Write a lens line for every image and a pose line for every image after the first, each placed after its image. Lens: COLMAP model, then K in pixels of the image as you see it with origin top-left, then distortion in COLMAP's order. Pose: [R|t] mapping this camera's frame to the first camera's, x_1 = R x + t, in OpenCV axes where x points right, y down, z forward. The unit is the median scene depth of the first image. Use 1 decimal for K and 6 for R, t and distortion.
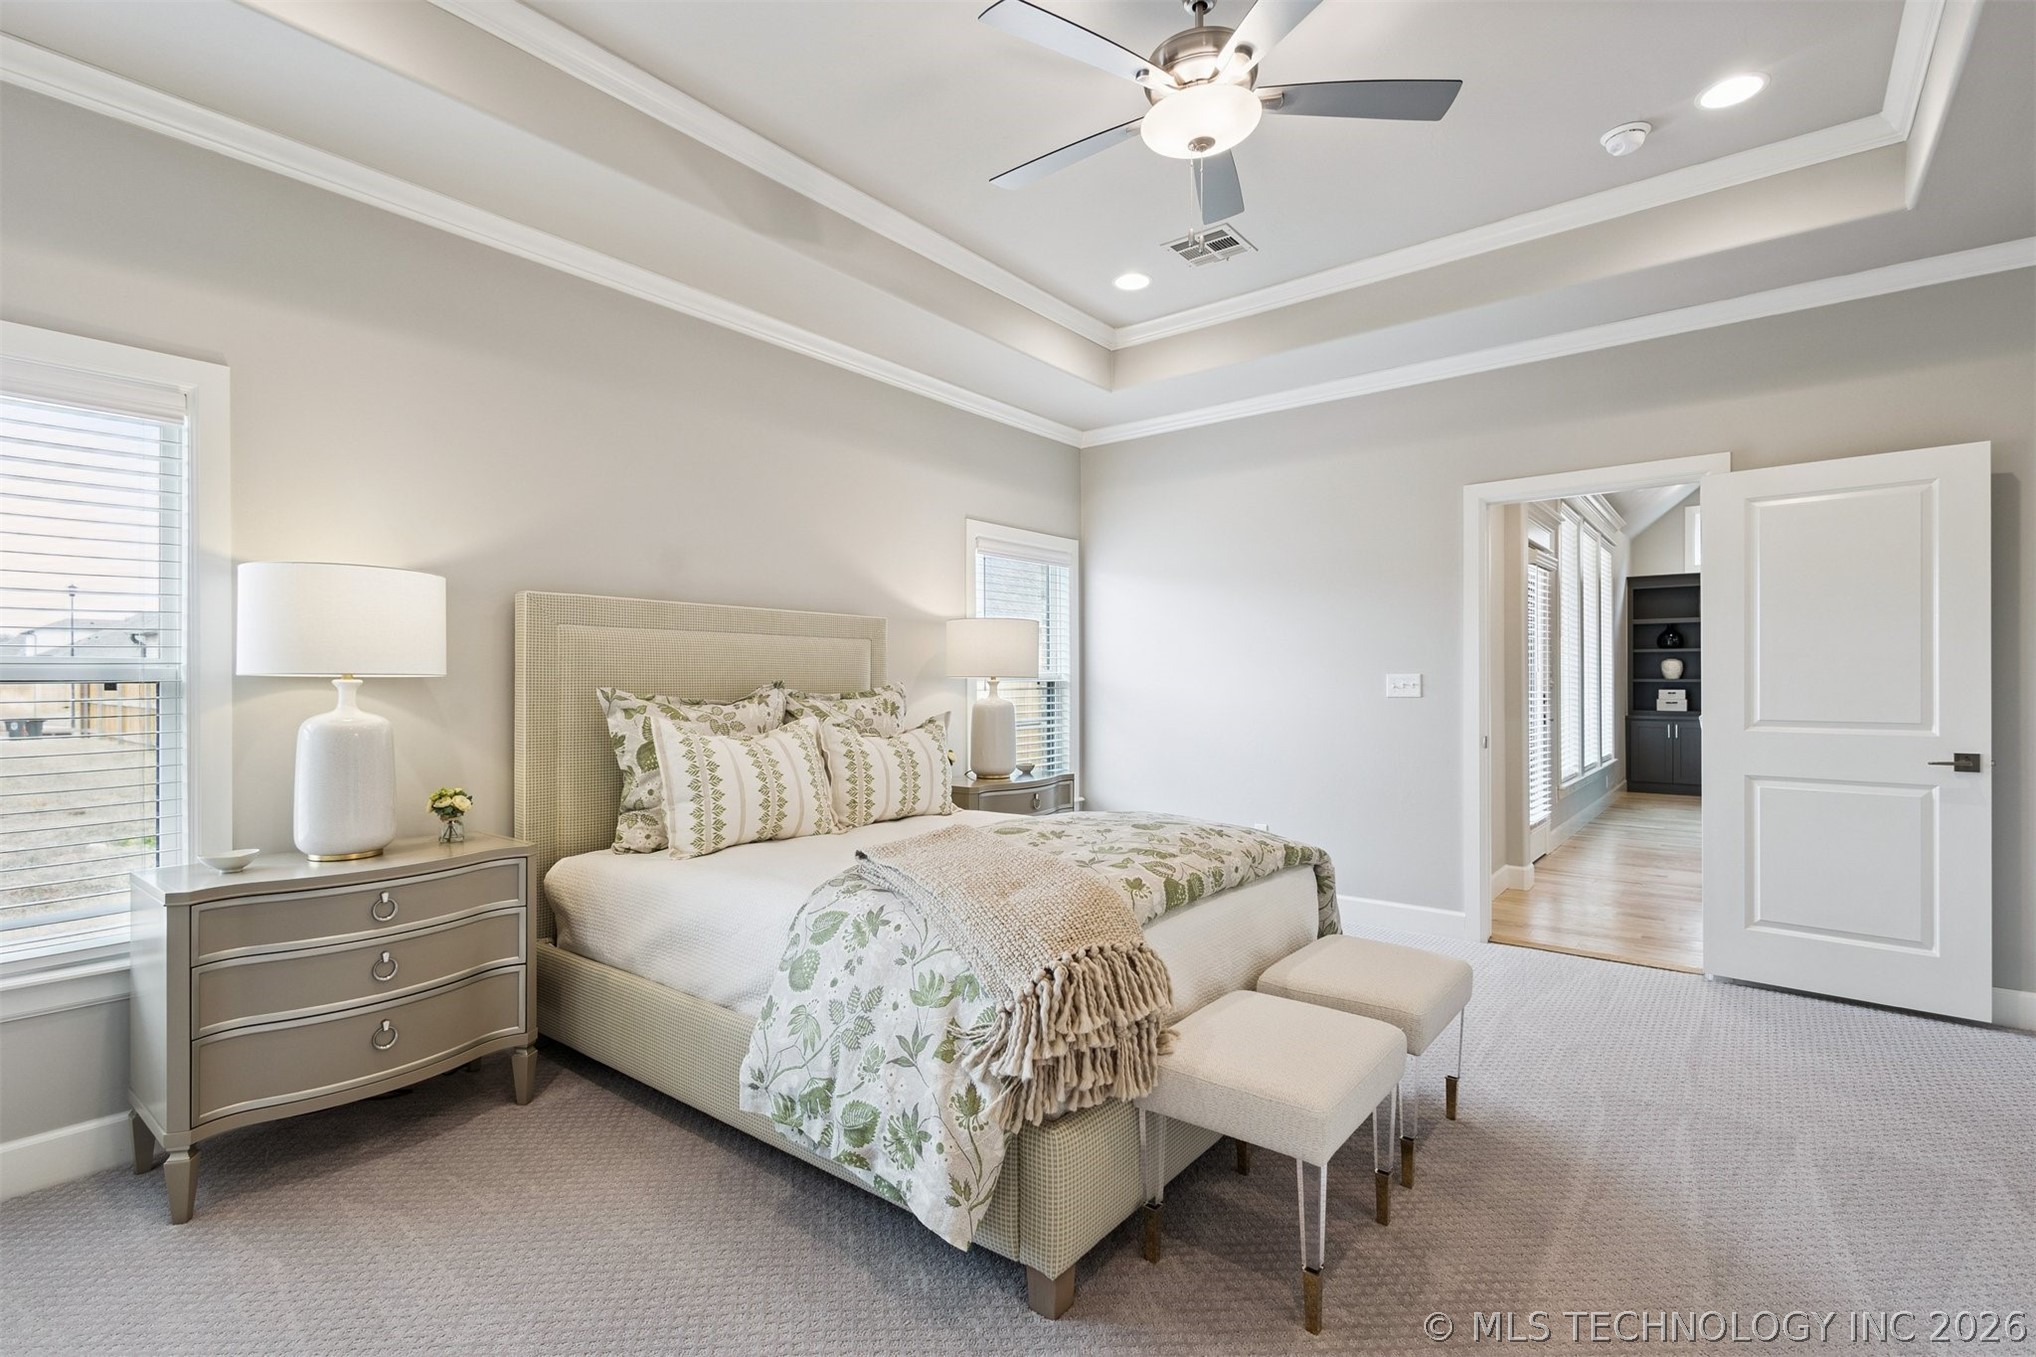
lens RADIAL K [[938.8, 0, 1015.8], [0, 938.8, 680.2], [0, 0, 1]] dist [0.008477, -0.002191]
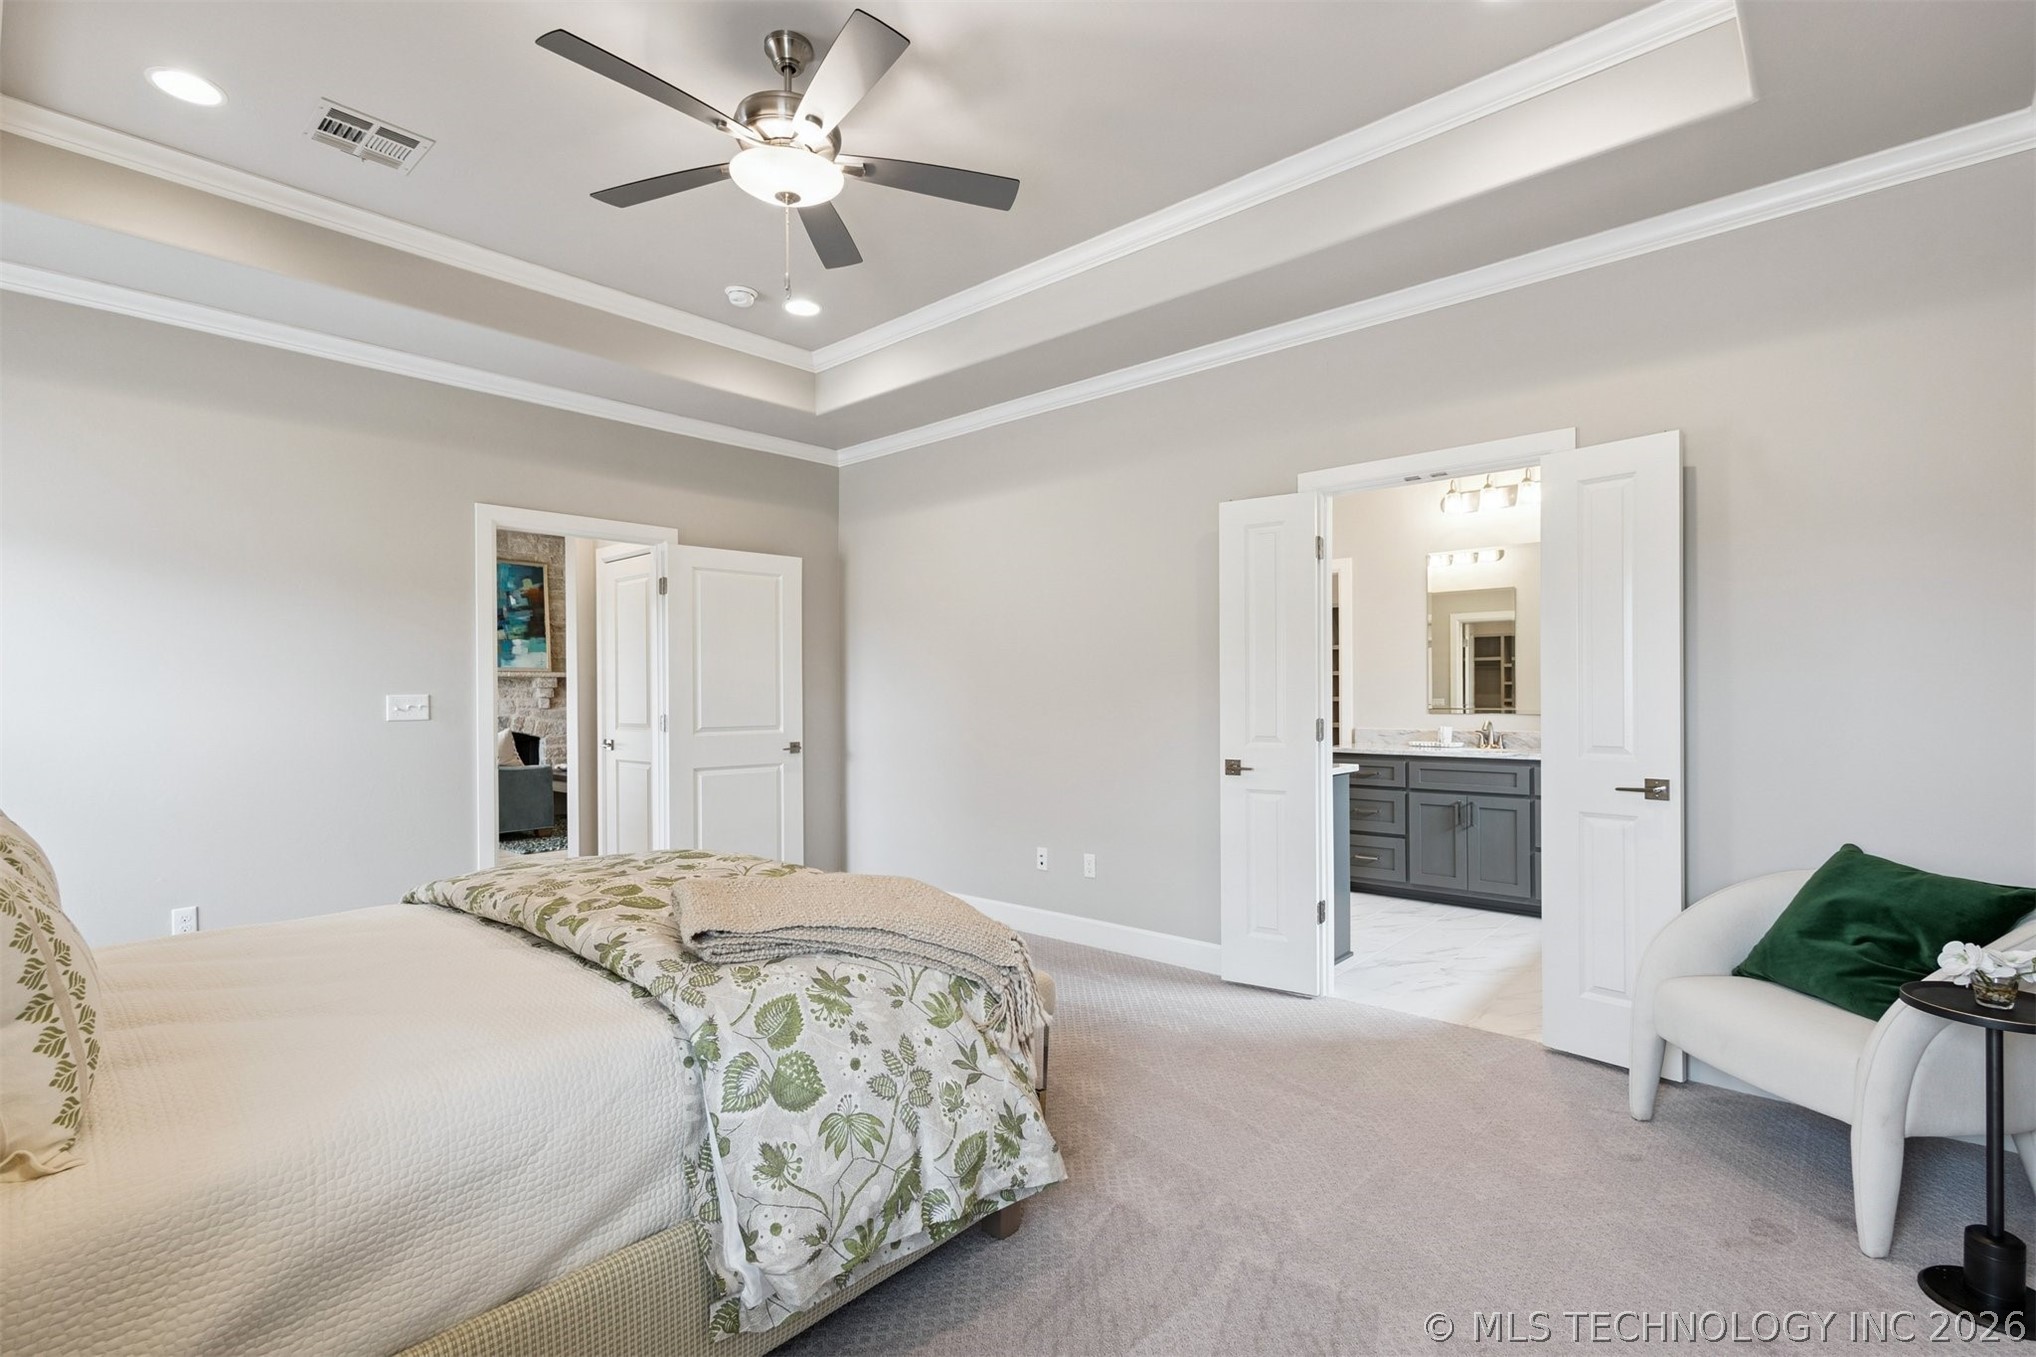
lens RADIAL K [[938.8, 0, 1023.1], [0, 938.8, 692.1], [0, 0, 1]] dist [0.008477, -0.002191]
pose [[0.054156, 0.004303, 0.998523, -0.869546], [0.007467, 0.999961, -0.004714, -0.000435], [-0.998505, 0.007711, 0.054122, 0.691019]]
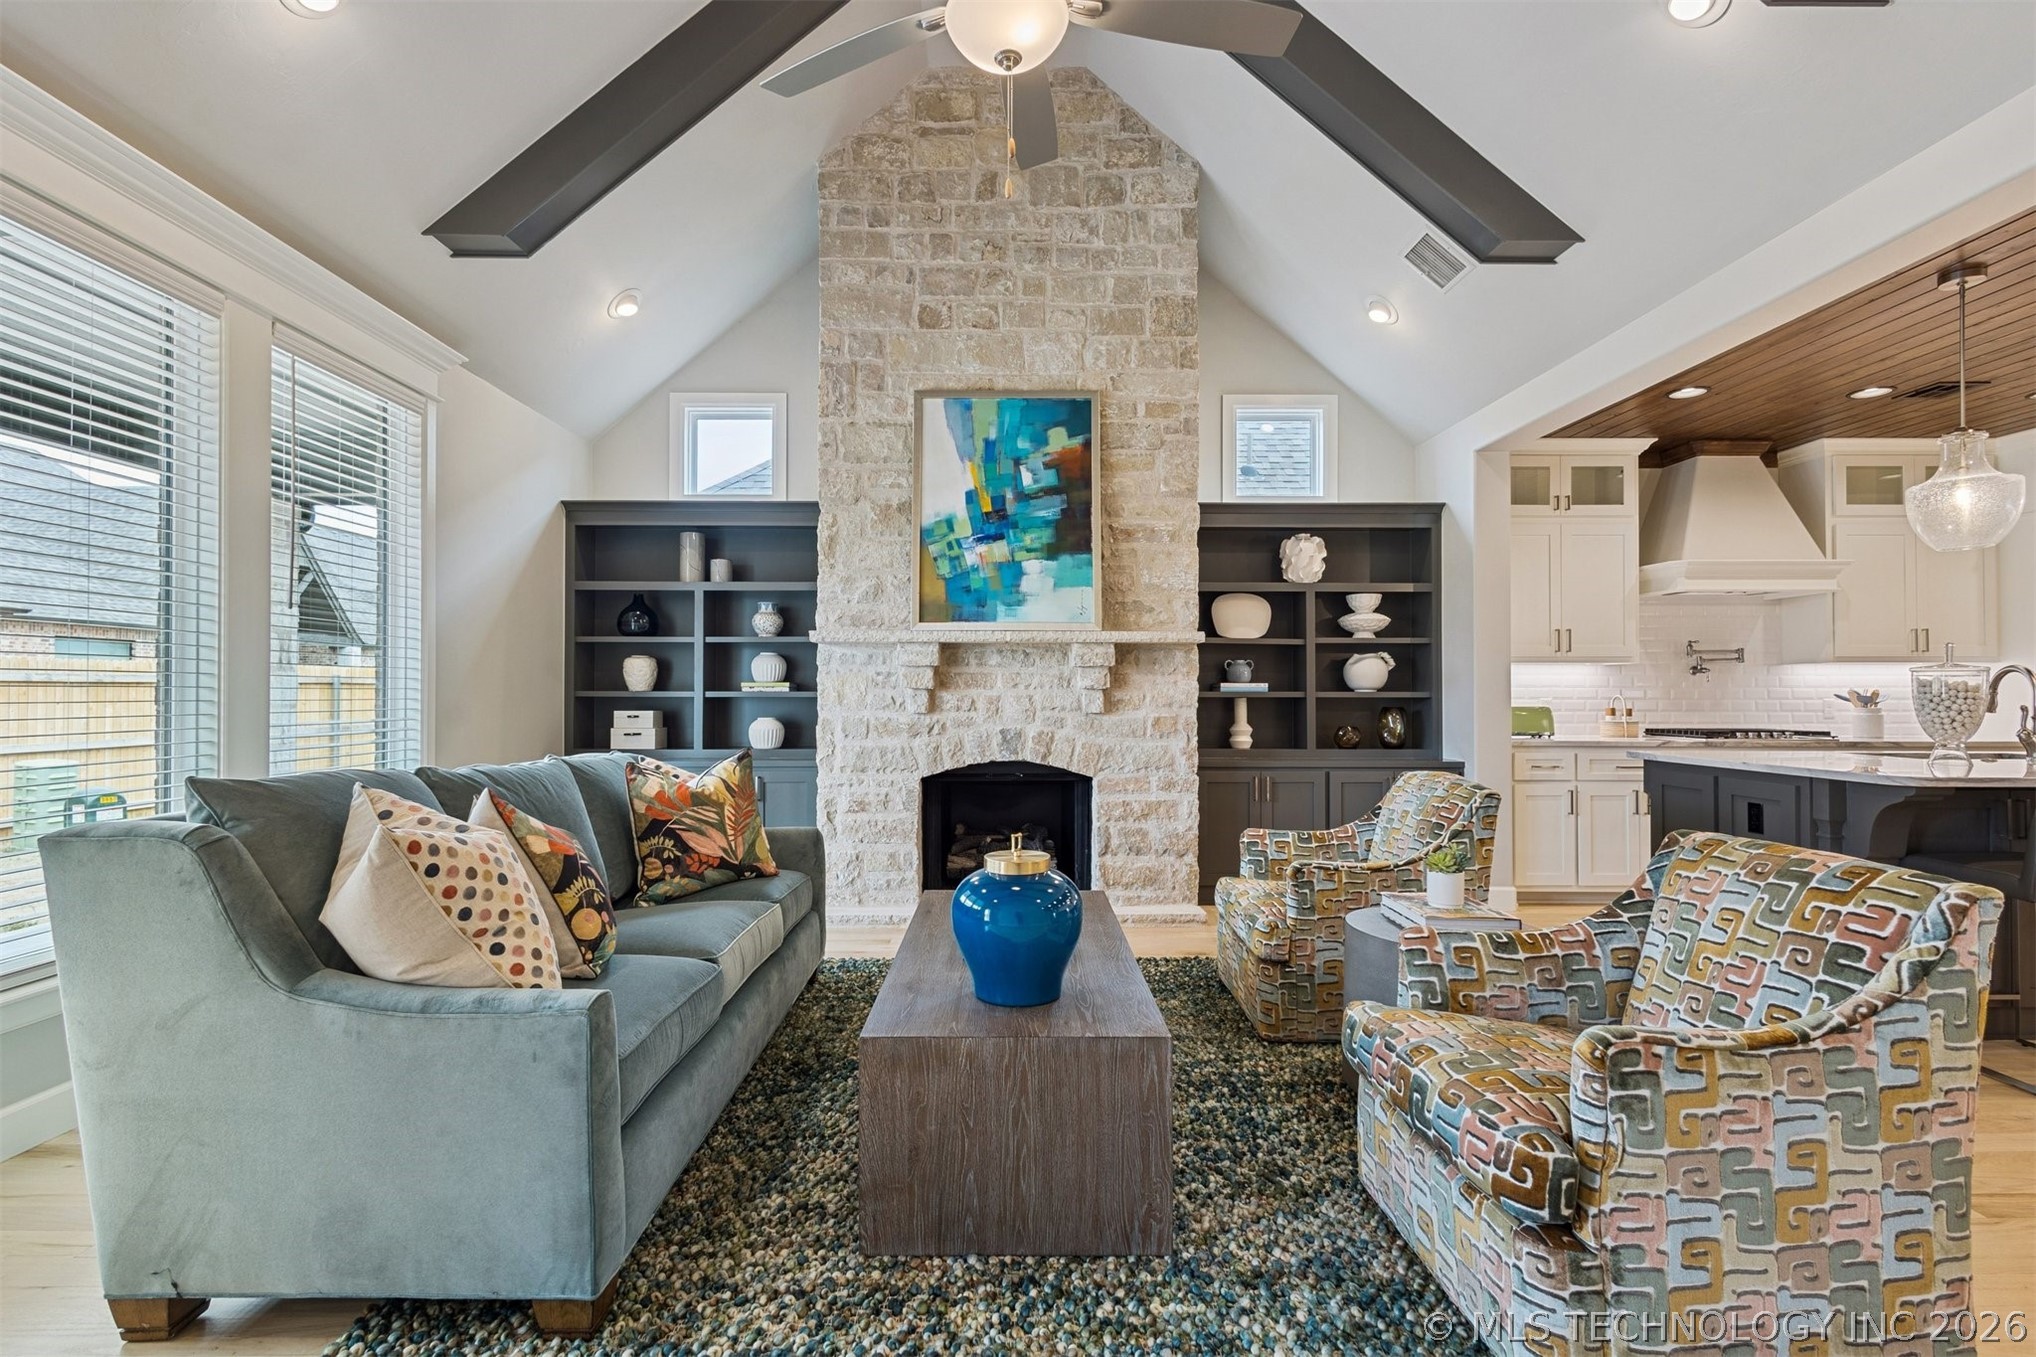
lens RADIAL K [[938.8, 0, 1006.8], [0, 938.8, 683.0], [0, 0, 1]] dist [0.008477, -0.002191]
pose [[0.777836, 0.011323, 0.628365, 2.164820], [-0.003384, 0.999899, -0.013830, 0.003349], [-0.628458, 0.008631, 0.777795, 1.796721]]
